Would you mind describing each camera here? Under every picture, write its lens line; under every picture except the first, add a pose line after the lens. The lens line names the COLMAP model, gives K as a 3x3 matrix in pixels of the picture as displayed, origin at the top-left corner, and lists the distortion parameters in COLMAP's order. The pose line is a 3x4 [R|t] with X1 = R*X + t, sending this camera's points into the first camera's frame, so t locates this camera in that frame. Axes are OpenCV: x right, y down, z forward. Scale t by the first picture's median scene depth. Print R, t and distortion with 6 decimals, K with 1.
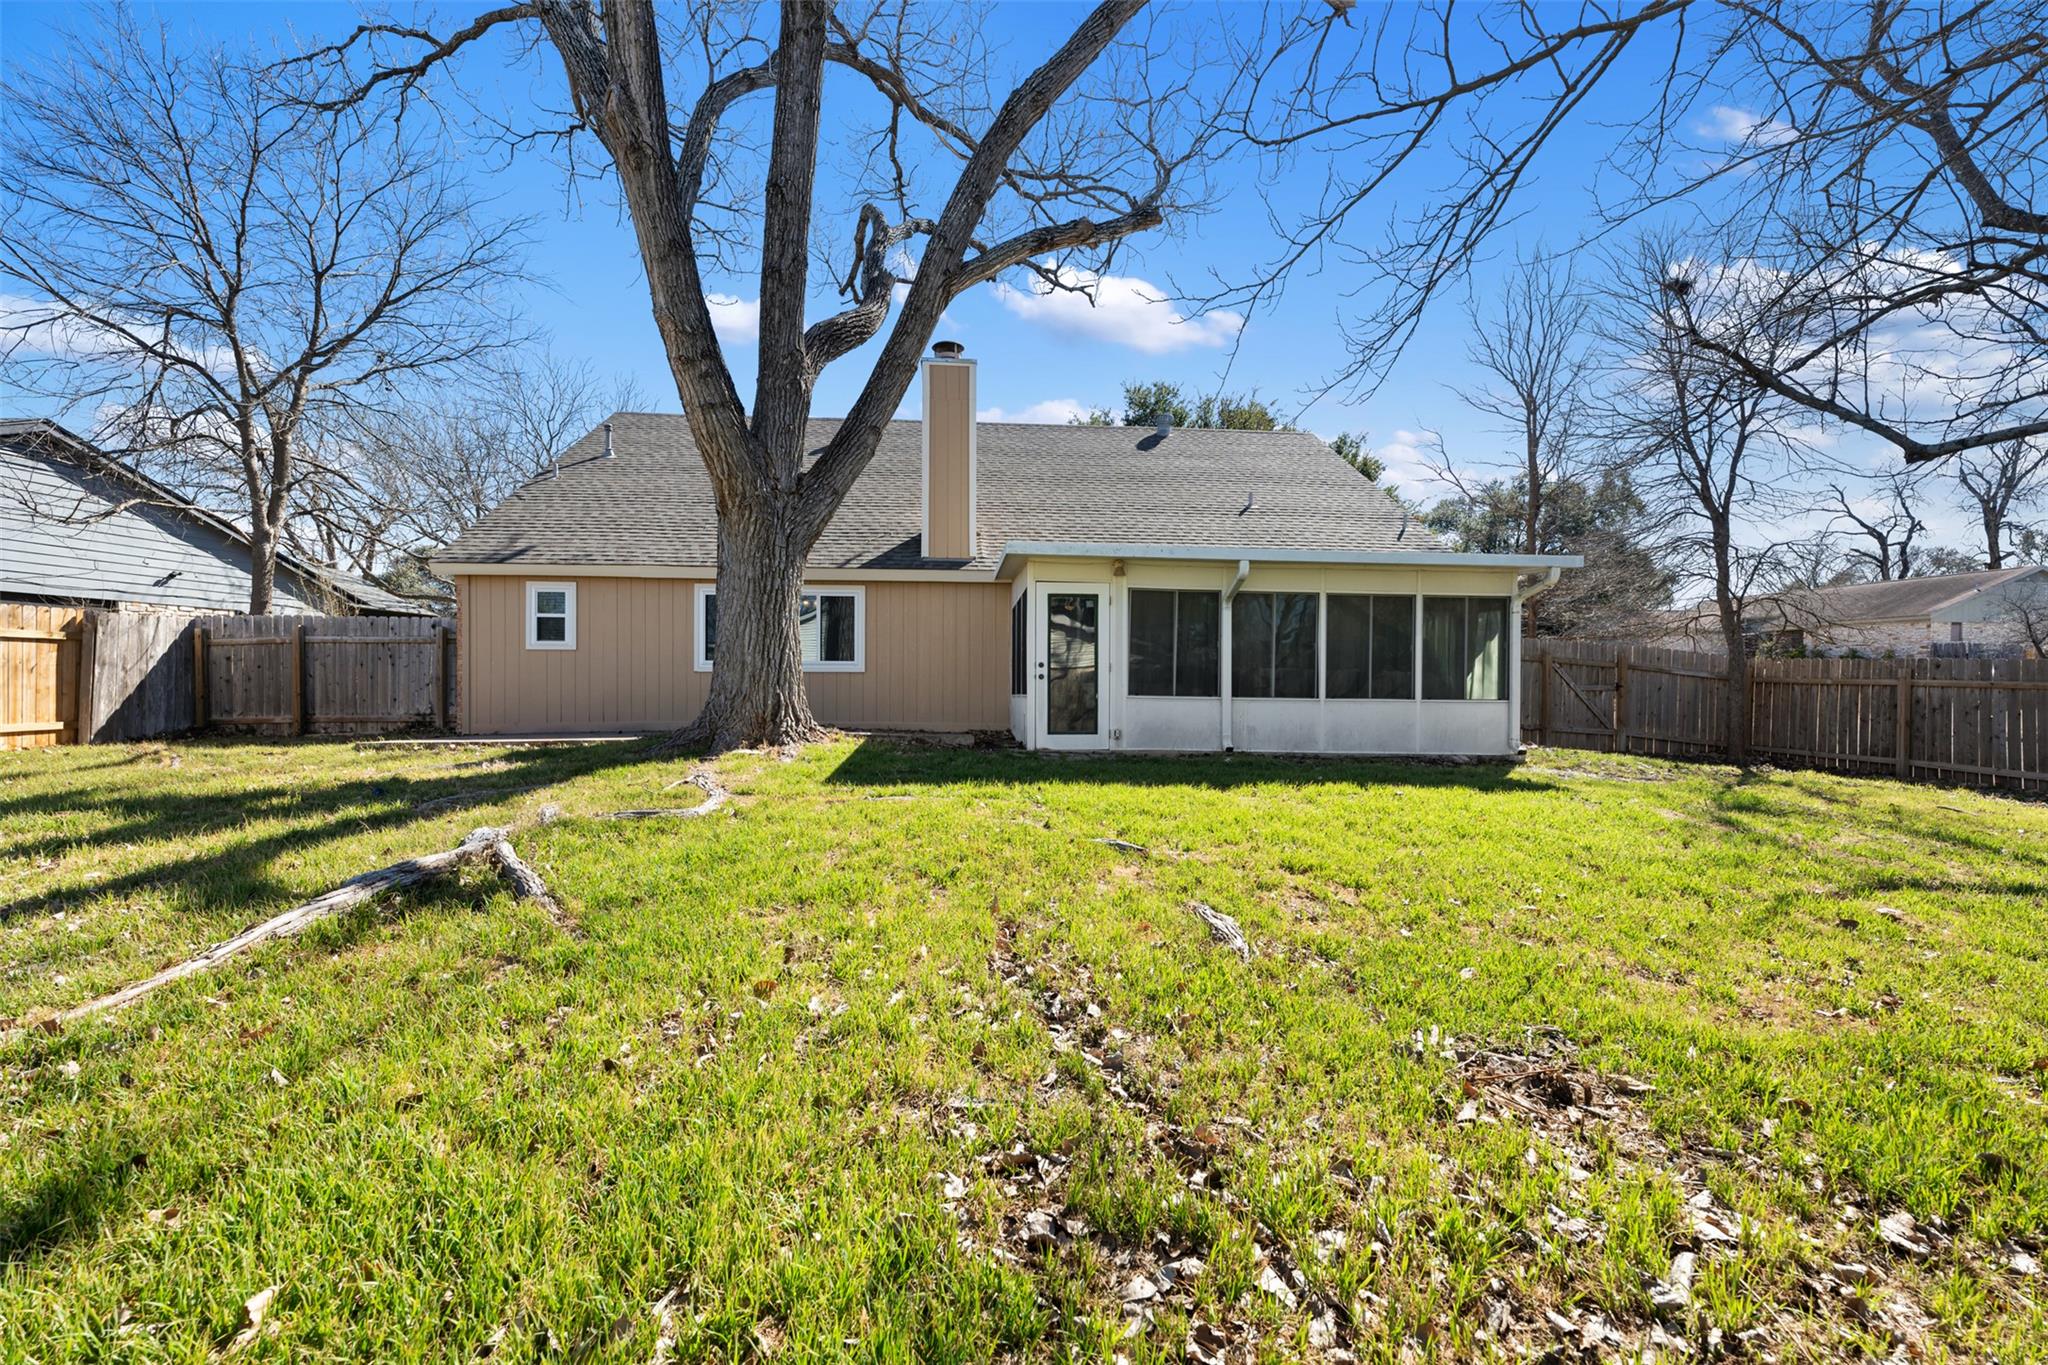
lens RADIAL K [[822.6, 0, 1022.0], [0, 822.6, 685.6], [0, 0, 1]] dist [-0.003233, 0.000289]
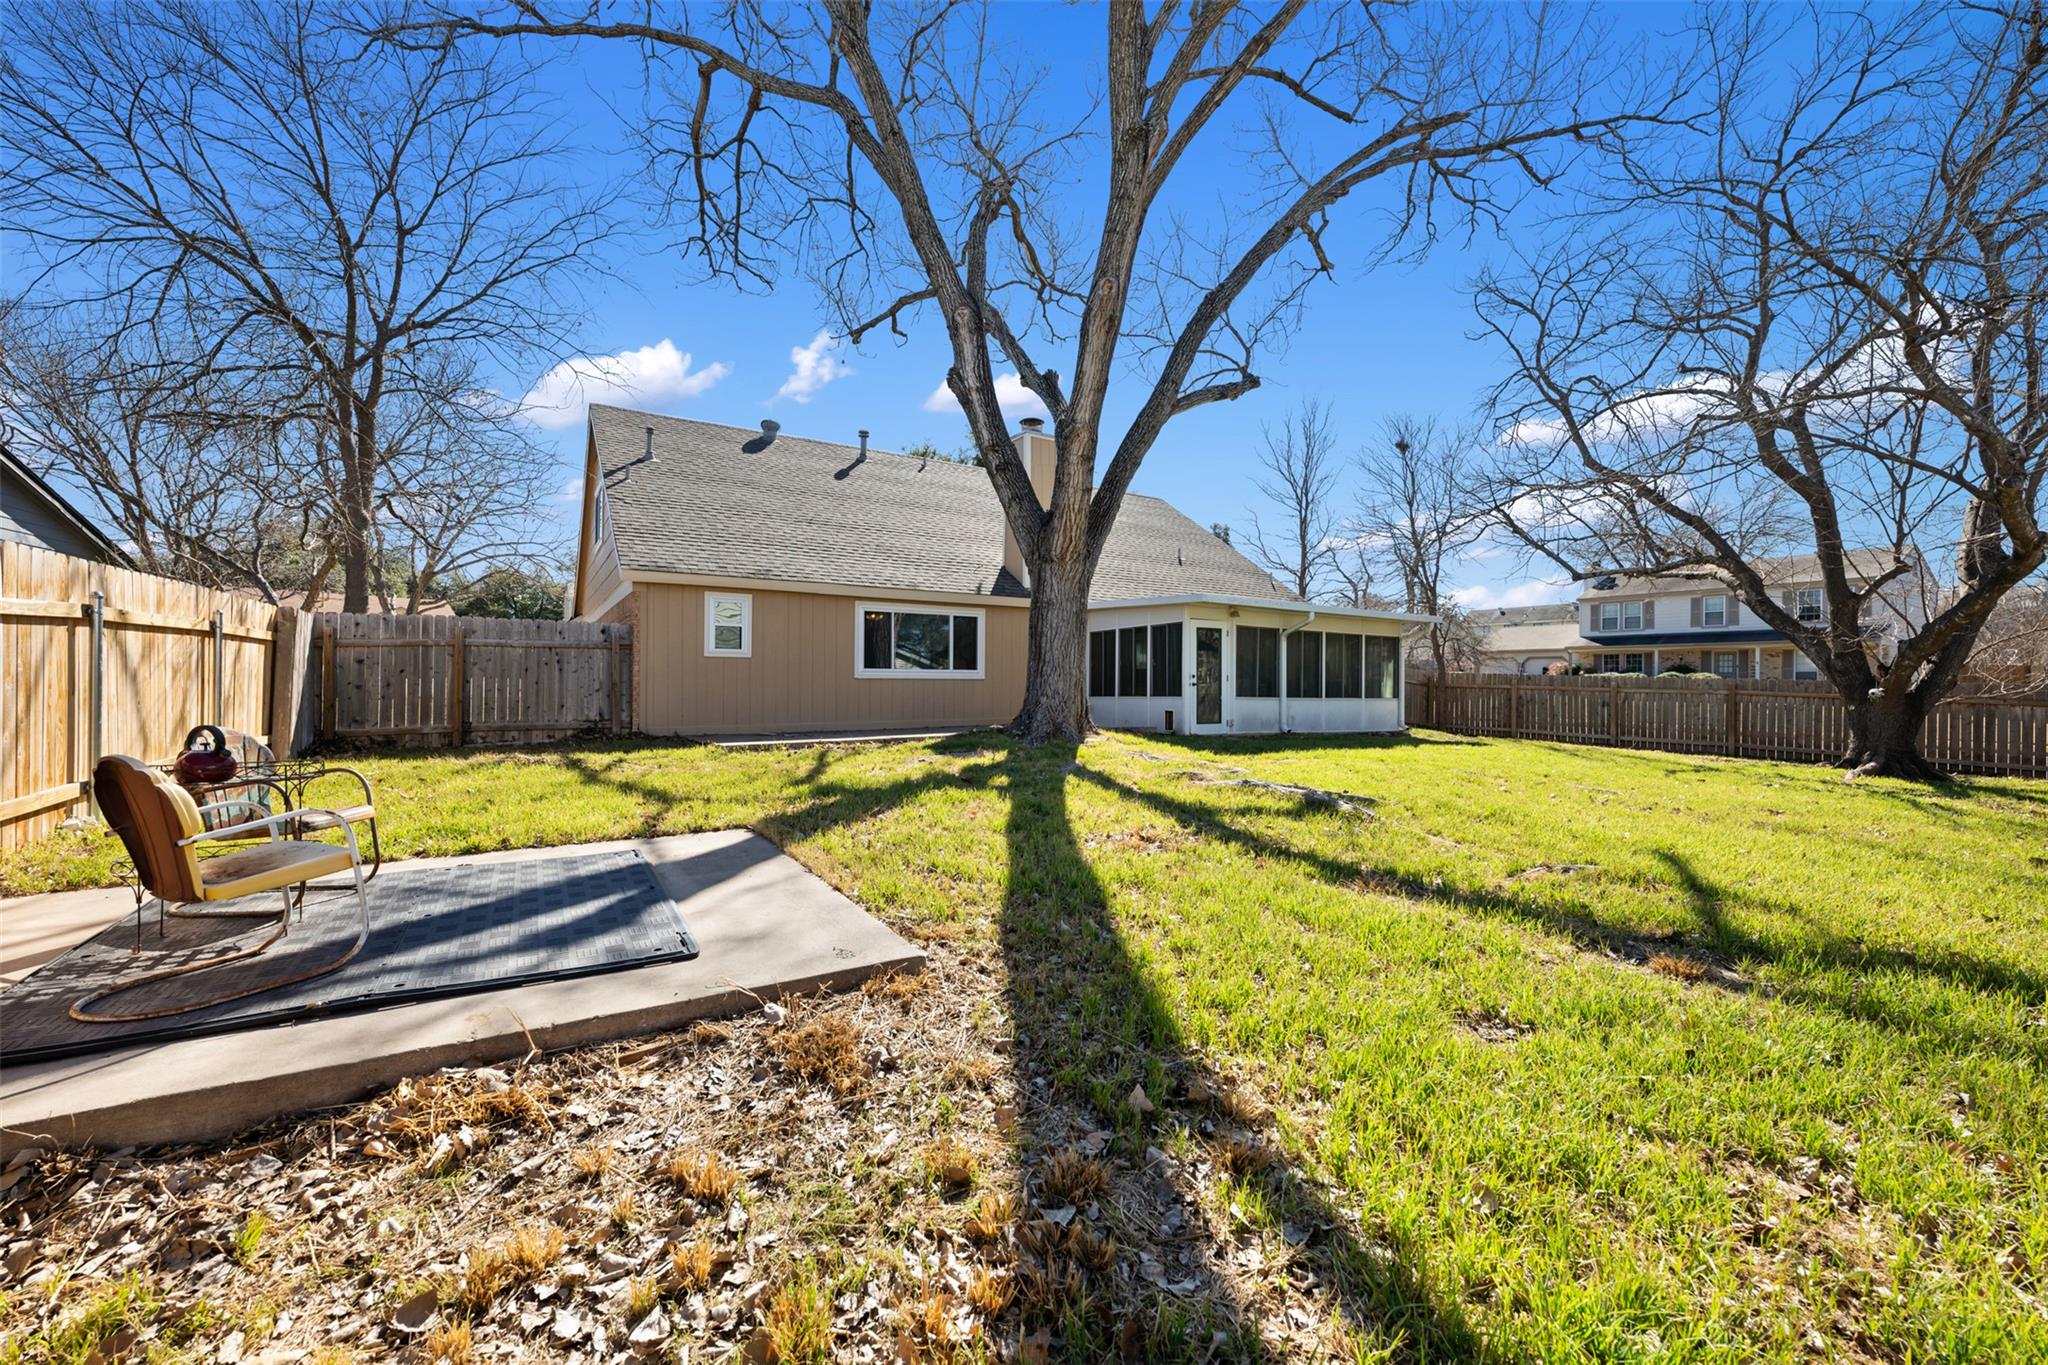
lens RADIAL K [[822.6, 0, 1029.6], [0, 822.6, 678.9], [0, 0, 1]] dist [-0.003233, 0.000289]
pose [[0.883719, 0.004277, 0.467998, -0.889172], [0.000129, 0.999956, -0.009383, -0.006891], [-0.468017, 0.008353, 0.883680, -0.142944]]
